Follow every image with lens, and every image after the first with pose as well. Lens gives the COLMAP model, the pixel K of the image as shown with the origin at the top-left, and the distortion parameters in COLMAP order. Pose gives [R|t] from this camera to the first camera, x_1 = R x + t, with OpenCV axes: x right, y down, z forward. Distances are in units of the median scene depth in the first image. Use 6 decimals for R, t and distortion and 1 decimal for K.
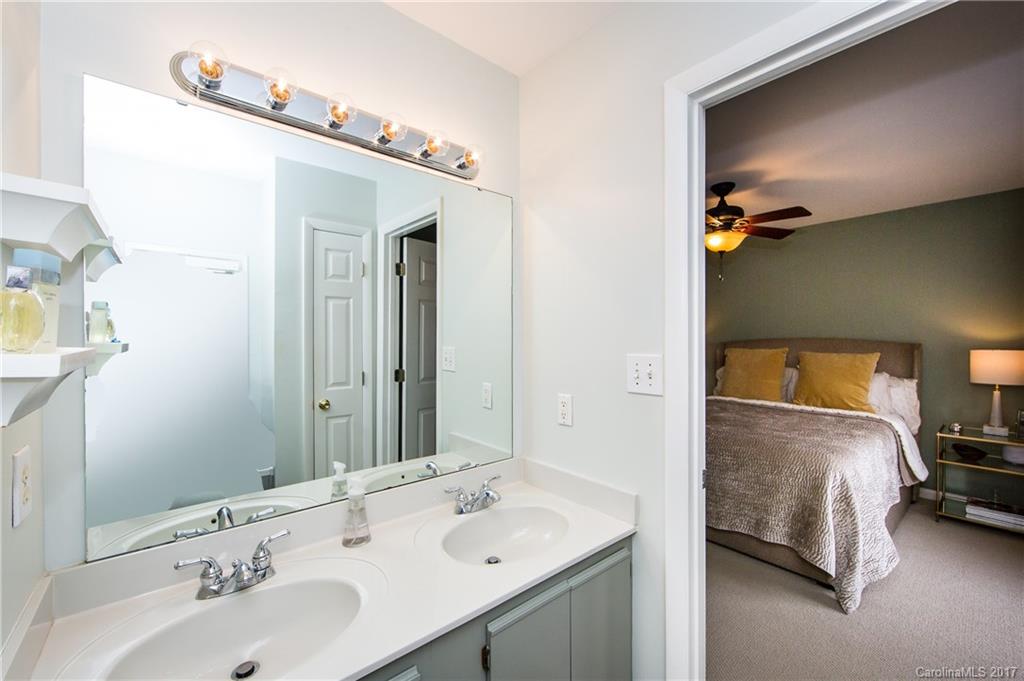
lens RADIAL K [[404.3, 0, 514.8], [0, 404.3, 342.9], [0, 0, 1]] dist [-0.002241, -0.000880]
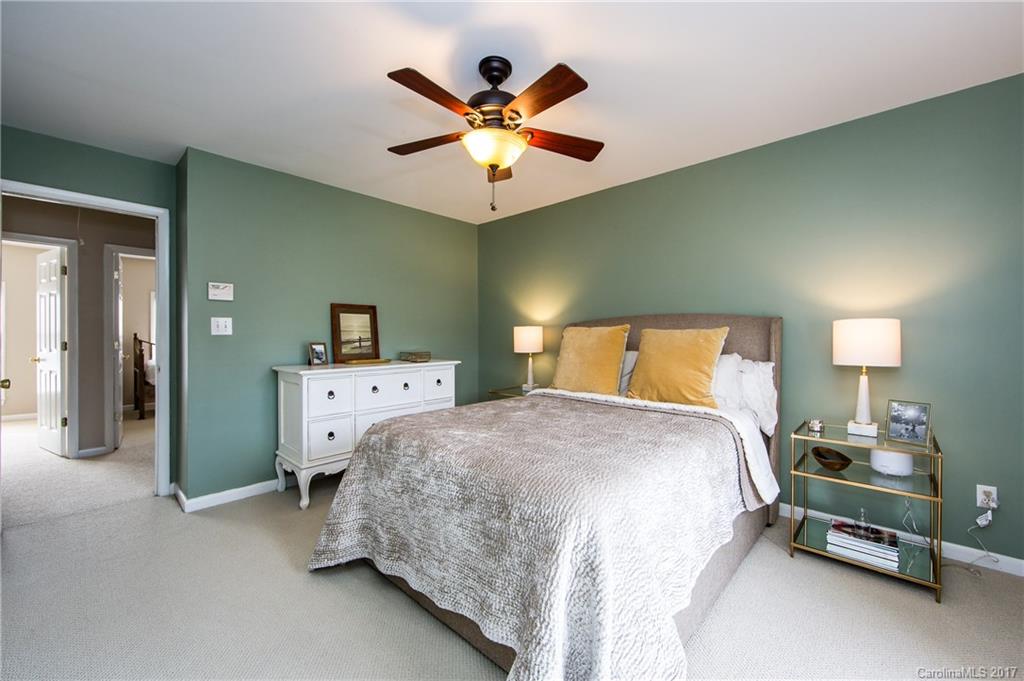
lens RADIAL K [[404.3, 0, 510.7], [0, 404.3, 342.0], [0, 0, 1]] dist [-0.002241, -0.000880]
pose [[0.992034, 0.003565, 0.125920, 0.428979], [-0.003234, 0.999991, -0.002835, 0.058238], [-0.125929, 0.002405, 0.992036, 0.322253]]
